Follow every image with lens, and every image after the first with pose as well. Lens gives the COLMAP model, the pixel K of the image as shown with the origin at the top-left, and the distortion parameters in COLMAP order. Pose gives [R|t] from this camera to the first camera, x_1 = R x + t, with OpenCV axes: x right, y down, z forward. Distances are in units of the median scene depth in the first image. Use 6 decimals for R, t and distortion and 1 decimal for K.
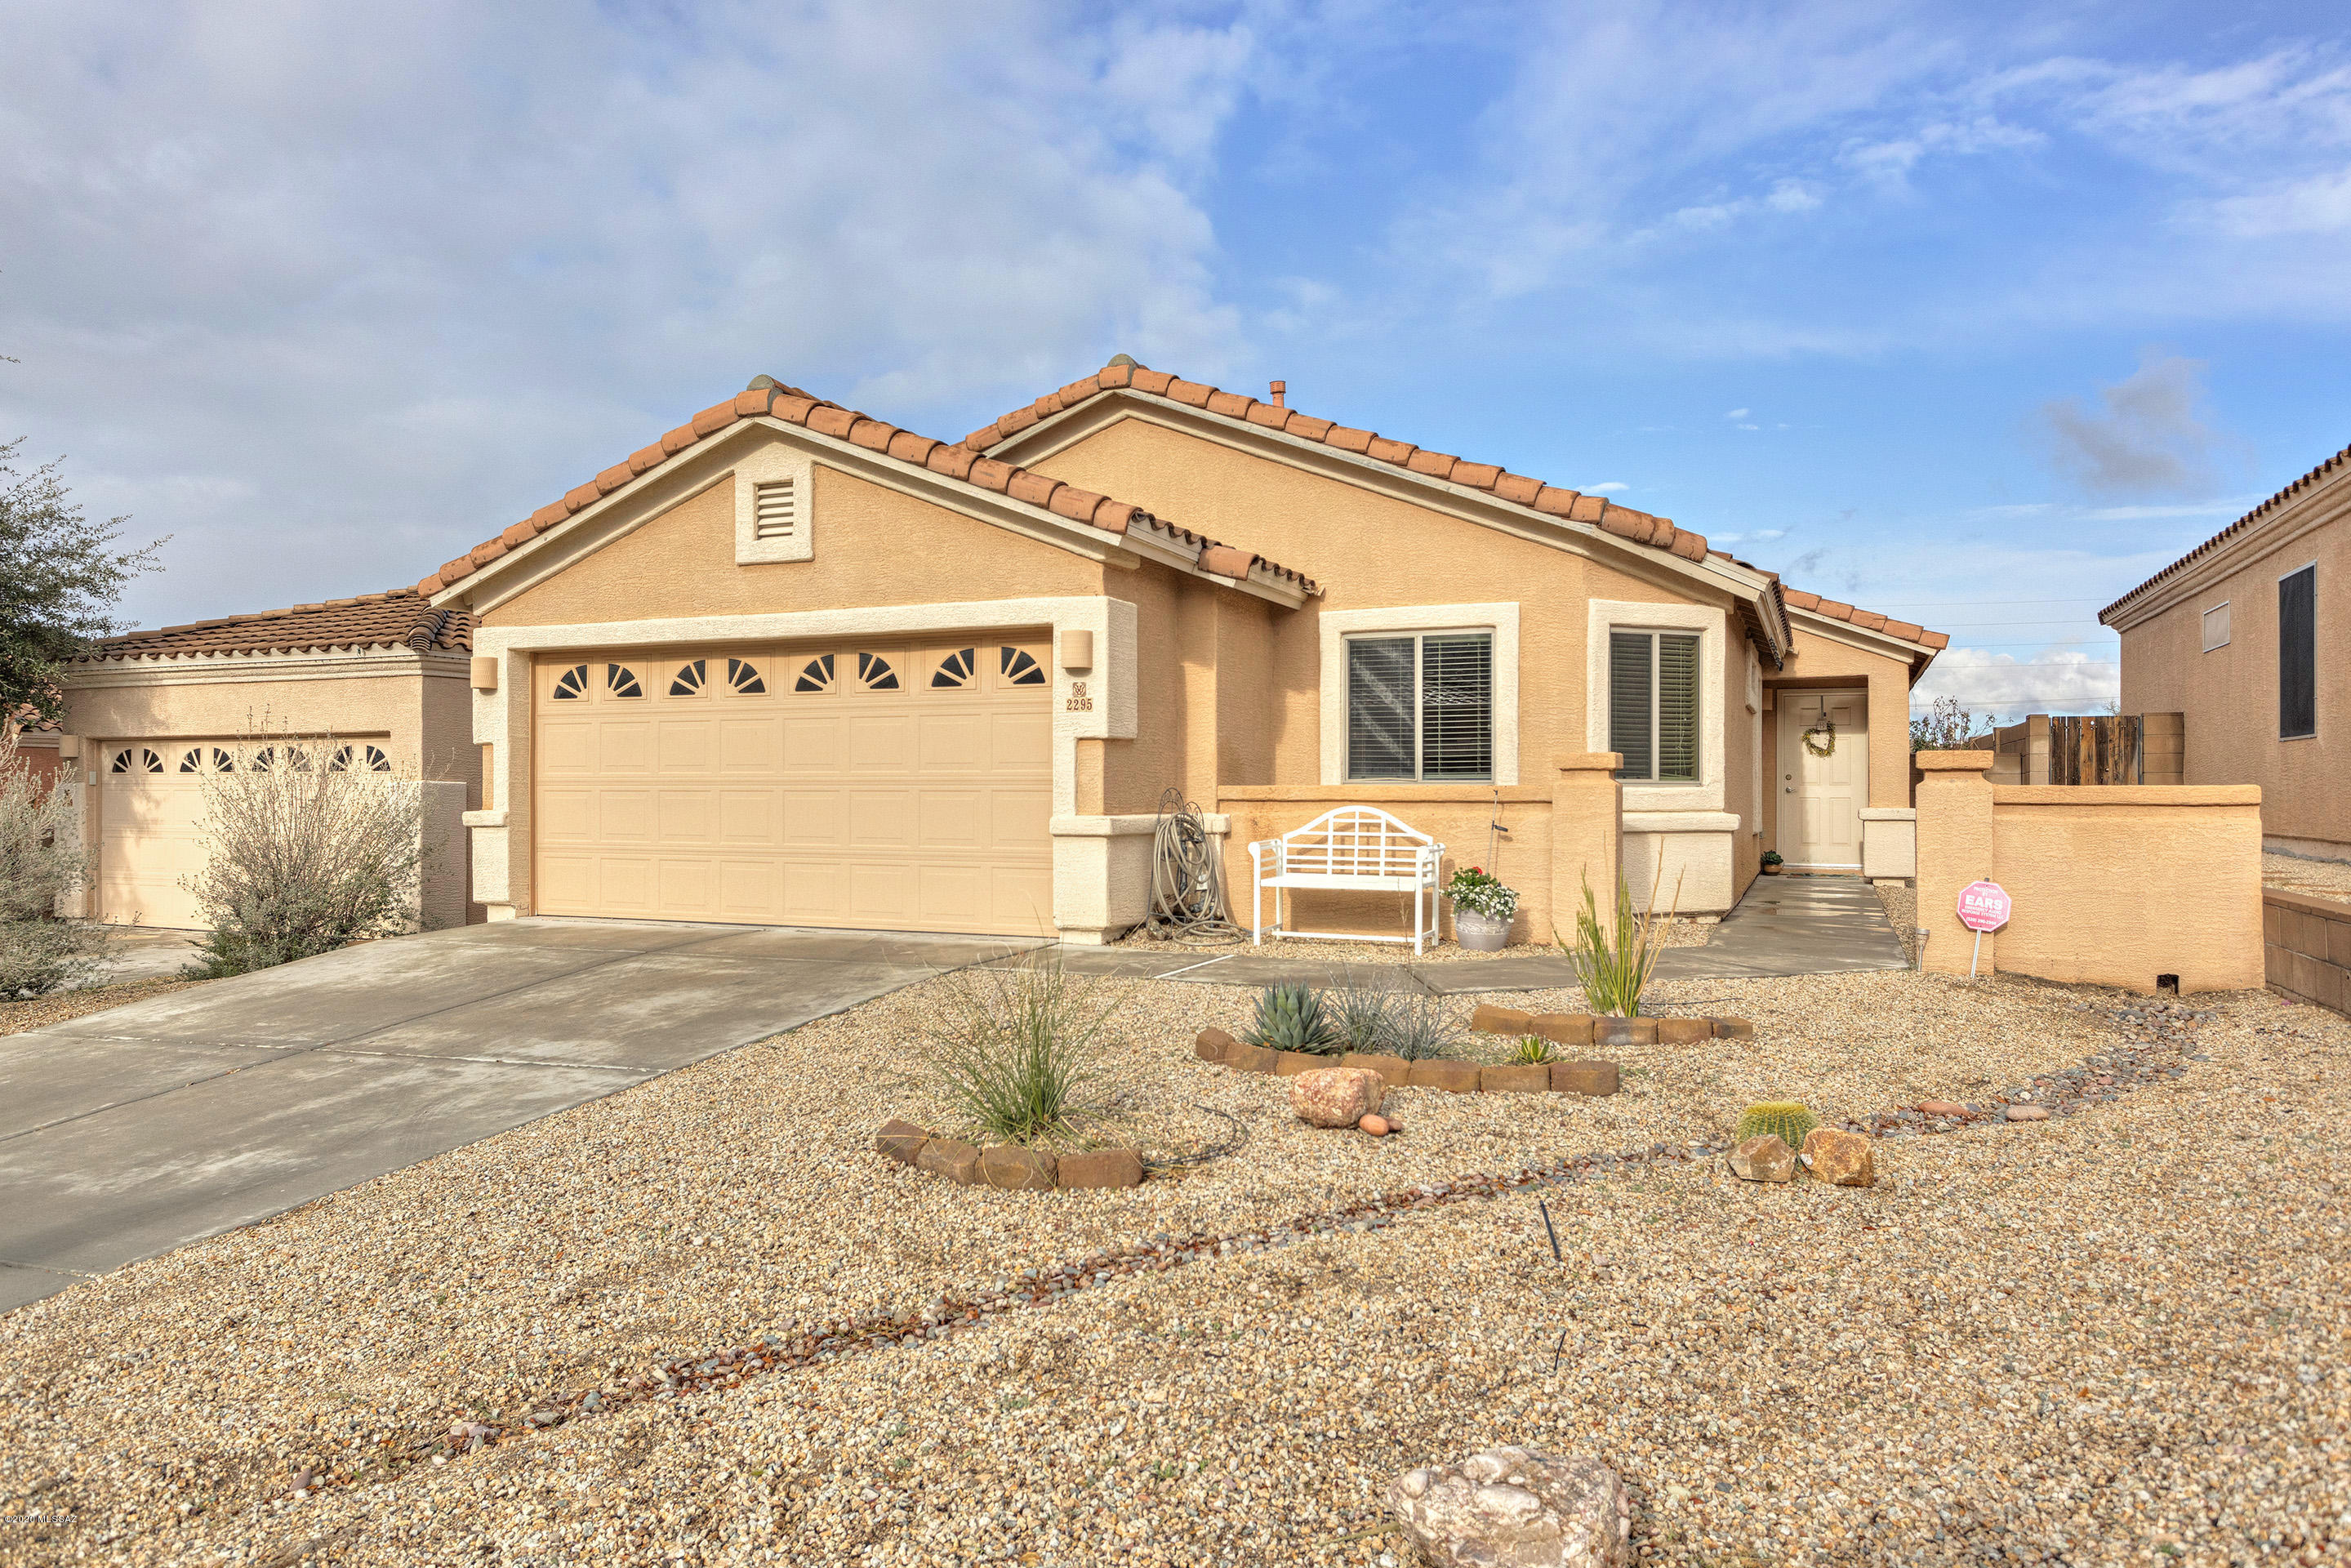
lens RADIAL K [[1504.6, 0, 1175.5], [0, 1504.6, 784.0], [0, 0, 1]] dist [0.029082, -0.014607]
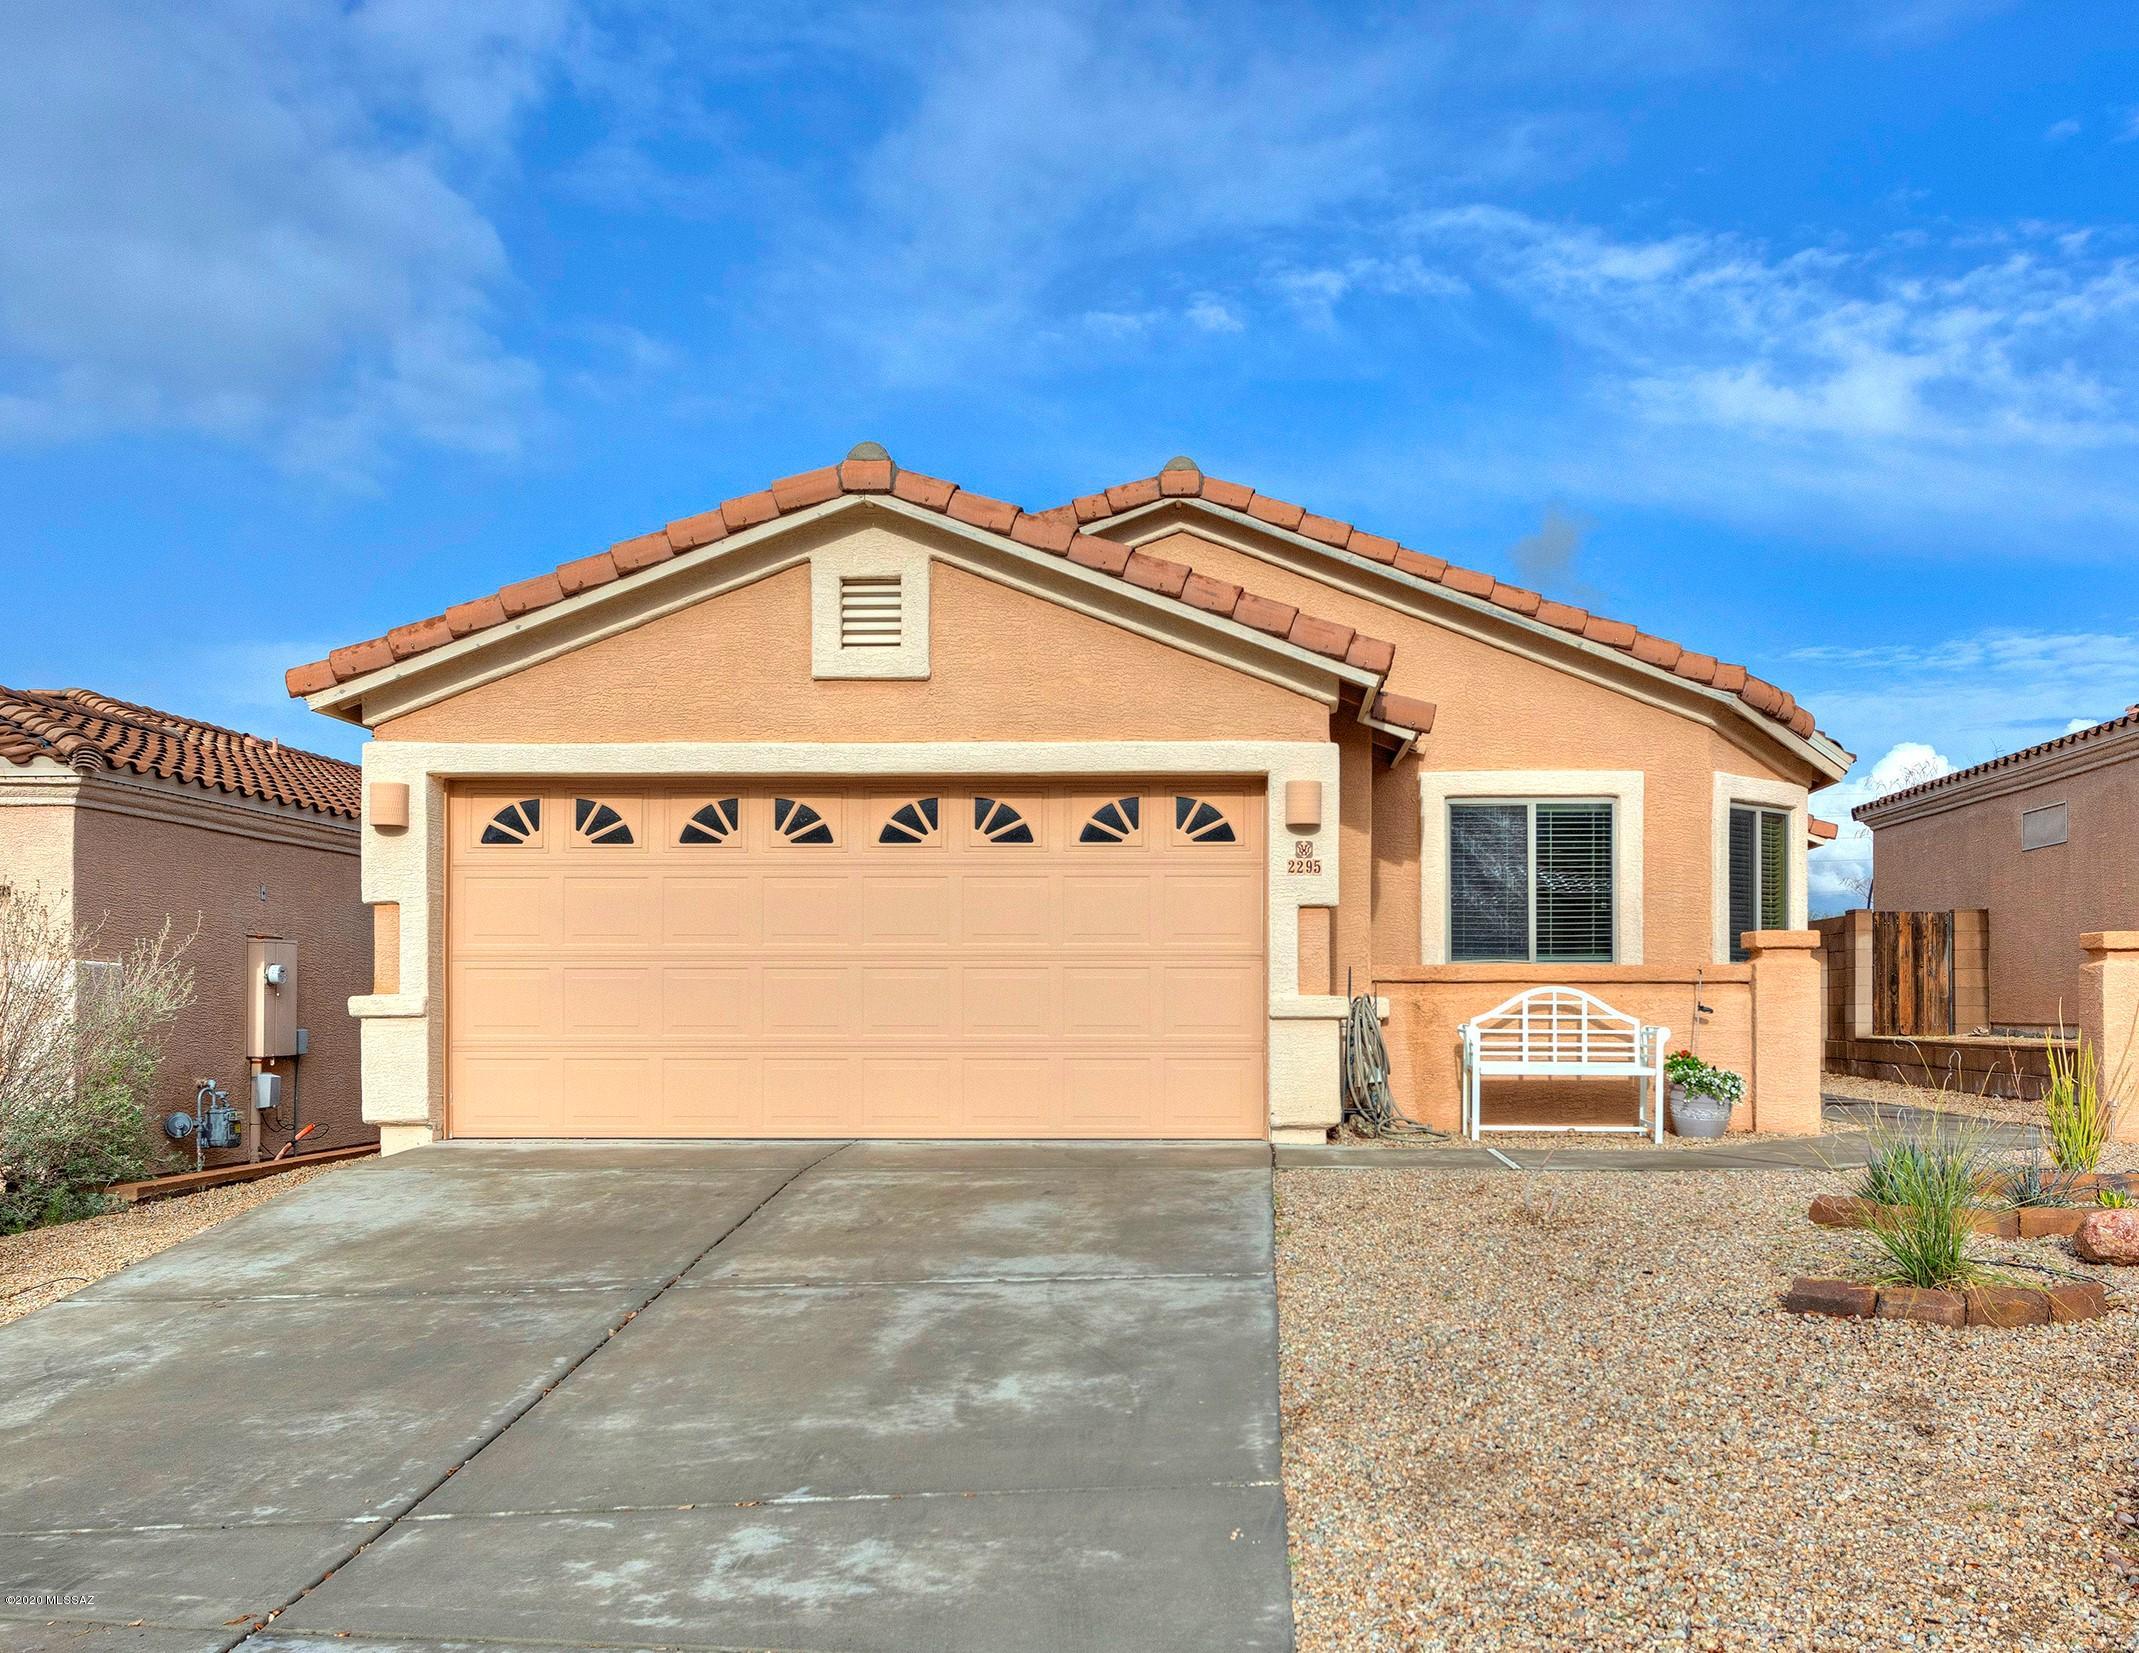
lens RADIAL K [[1946.8, 0, 1071.0], [0, 1946.8, 1001.7], [0, 0, 1]] dist [0.026699, -0.001343]
pose [[0.926367, 0.001258, 0.376620, -0.529964], [-0.001101, 0.999999, -0.000632, 0.022195], [-0.376620, 0.000171, 0.926368, 0.011393]]
